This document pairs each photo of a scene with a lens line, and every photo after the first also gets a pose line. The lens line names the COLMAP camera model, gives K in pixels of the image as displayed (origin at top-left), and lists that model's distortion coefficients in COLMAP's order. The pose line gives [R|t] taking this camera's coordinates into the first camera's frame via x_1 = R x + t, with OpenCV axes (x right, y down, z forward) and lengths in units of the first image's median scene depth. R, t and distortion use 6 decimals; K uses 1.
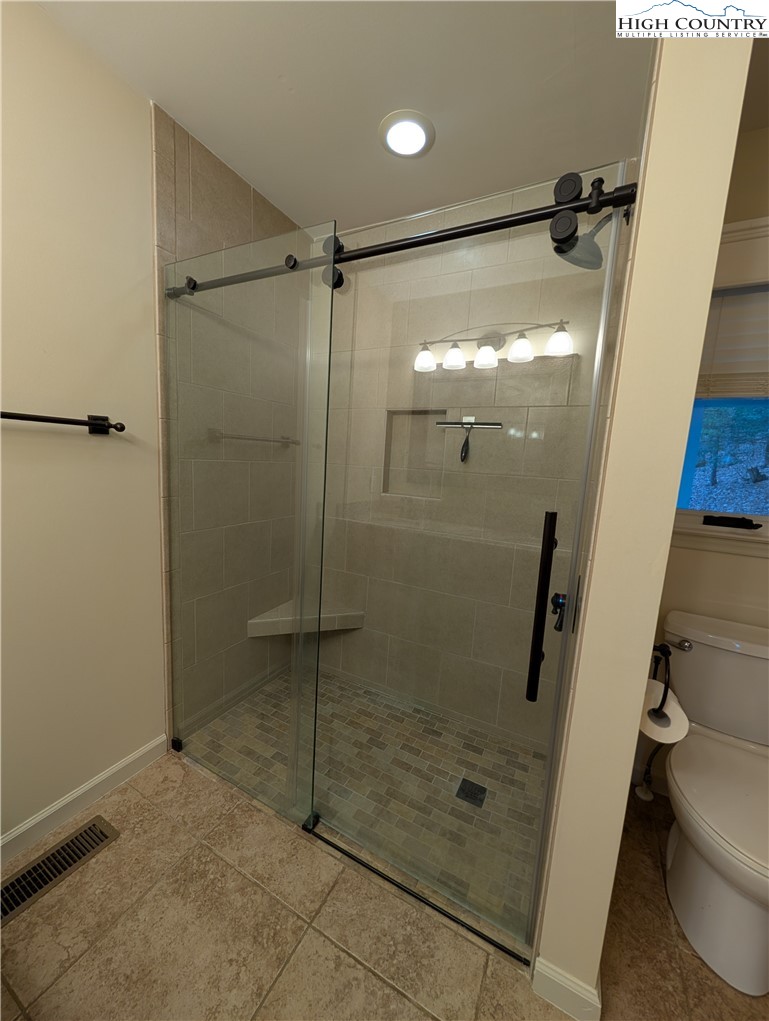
lens RADIAL K [[384.5, 0, 384.3], [0, 384.5, 511.4], [0, 0, 1]] dist [-0.001757, 0.000417]
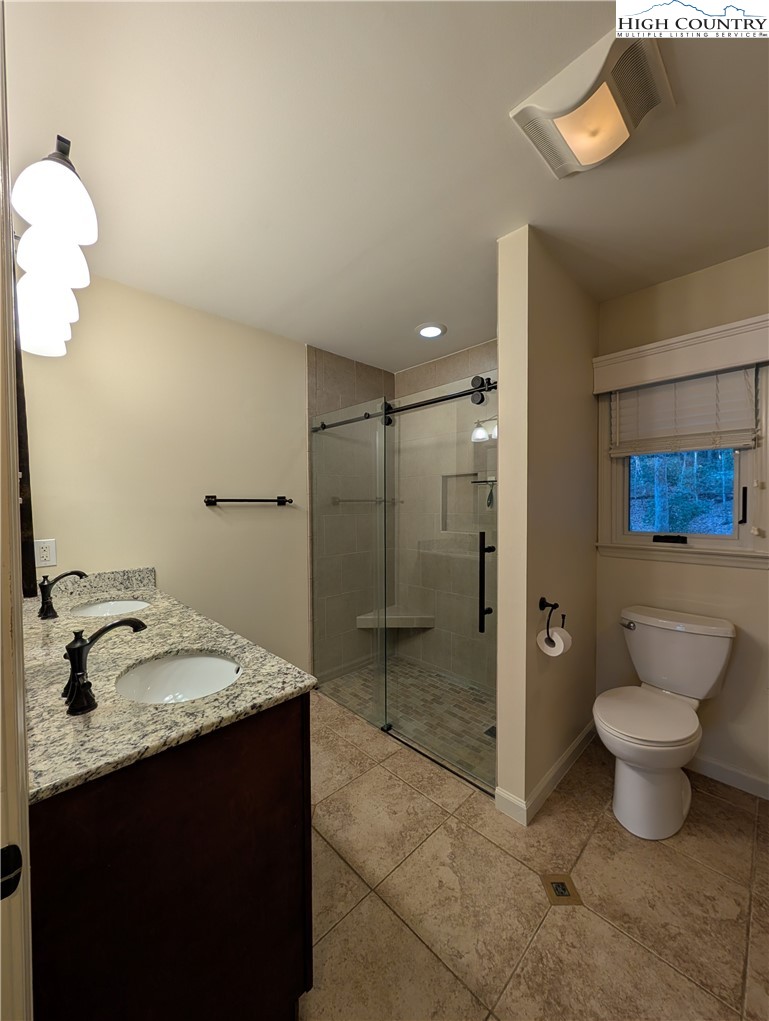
lens RADIAL K [[384.5, 0, 384.5], [0, 384.5, 510.9], [0, 0, 1]] dist [-0.001757, 0.000417]
pose [[0.947605, -0.057262, -0.314271, 0.352999], [0.017078, 0.991477, -0.129160, 0.085750], [0.318989, 0.117026, 0.940506, -0.633719]]
